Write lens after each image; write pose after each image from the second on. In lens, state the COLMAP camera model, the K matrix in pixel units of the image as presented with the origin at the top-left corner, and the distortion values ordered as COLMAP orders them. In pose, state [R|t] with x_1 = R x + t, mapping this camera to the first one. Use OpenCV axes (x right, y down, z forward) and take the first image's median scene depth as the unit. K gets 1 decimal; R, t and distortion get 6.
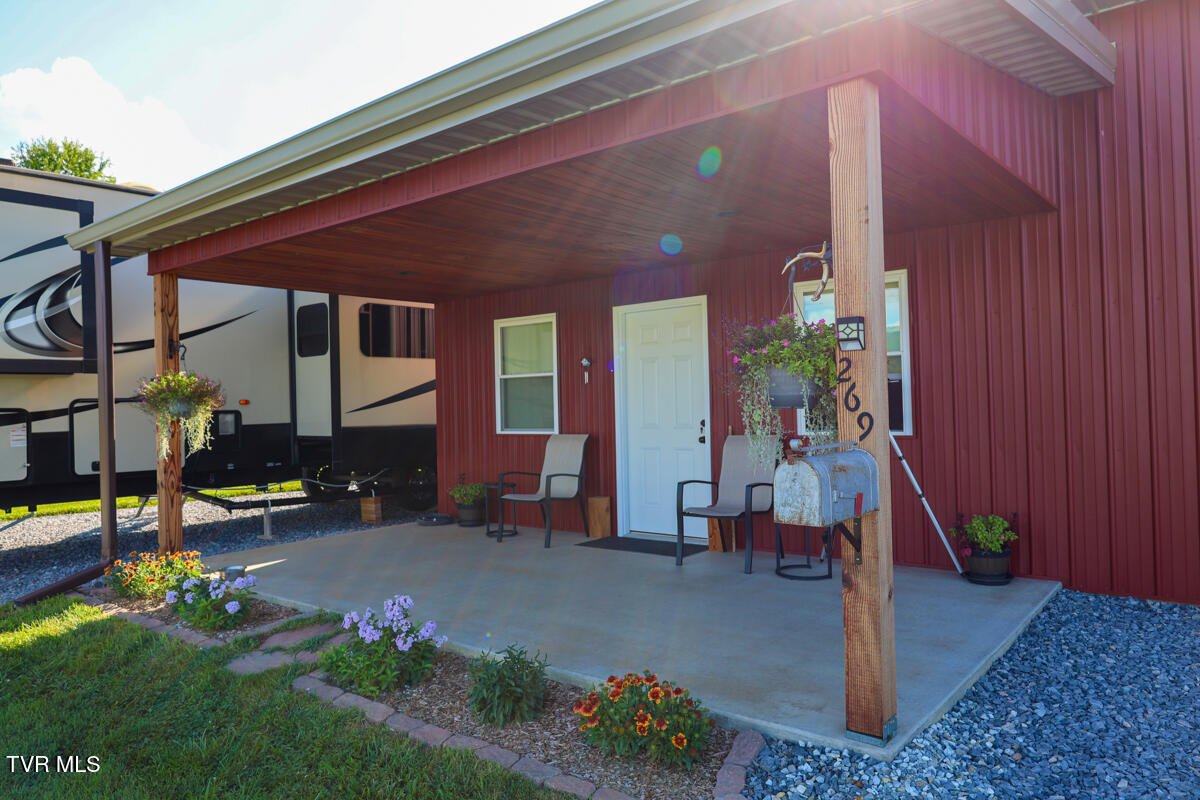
lens RADIAL K [[839.8, 0, 598.0], [0, 839.8, 403.7], [0, 0, 1]] dist [-0.002056, 0.000577]
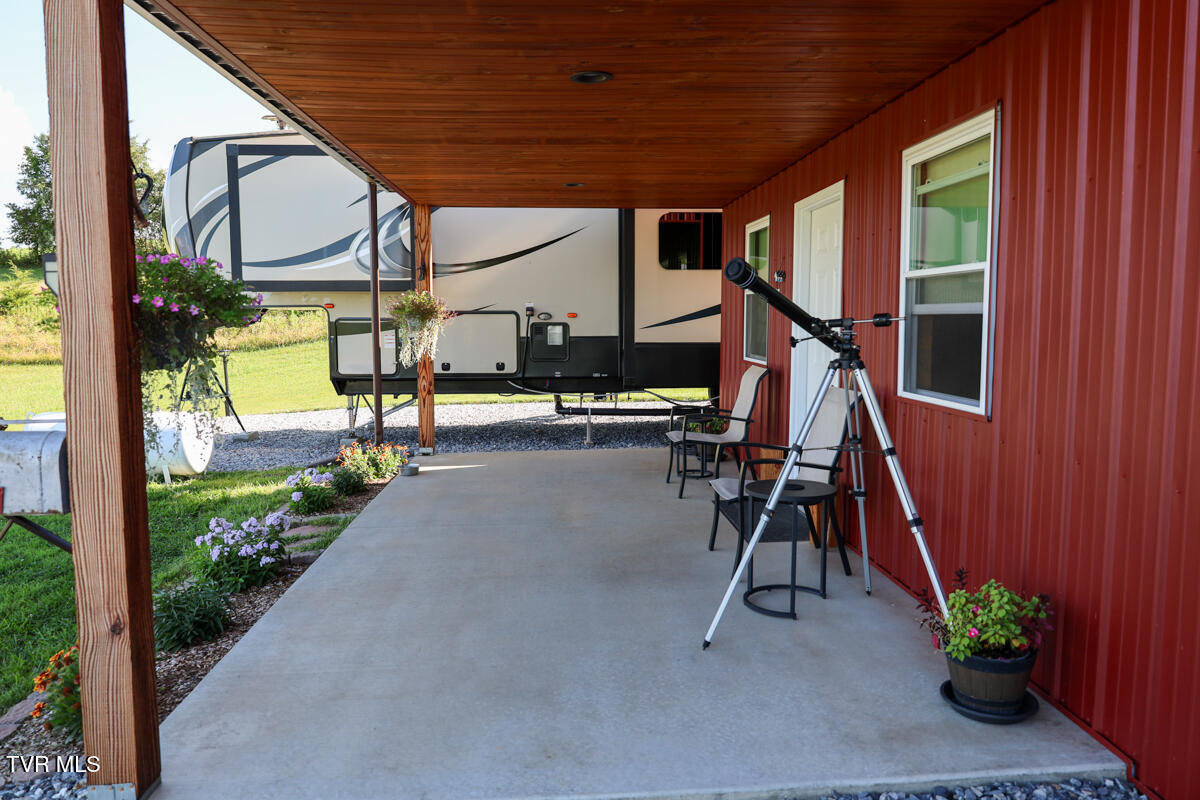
lens RADIAL K [[839.8, 0, 601.7], [0, 839.8, 388.4], [0, 0, 1]] dist [-0.002056, 0.000577]
pose [[0.700831, 0.080951, -0.708719, 0.370197], [-0.011017, 0.994650, 0.102716, -0.019705], [0.713243, -0.064178, 0.697973, 0.276078]]
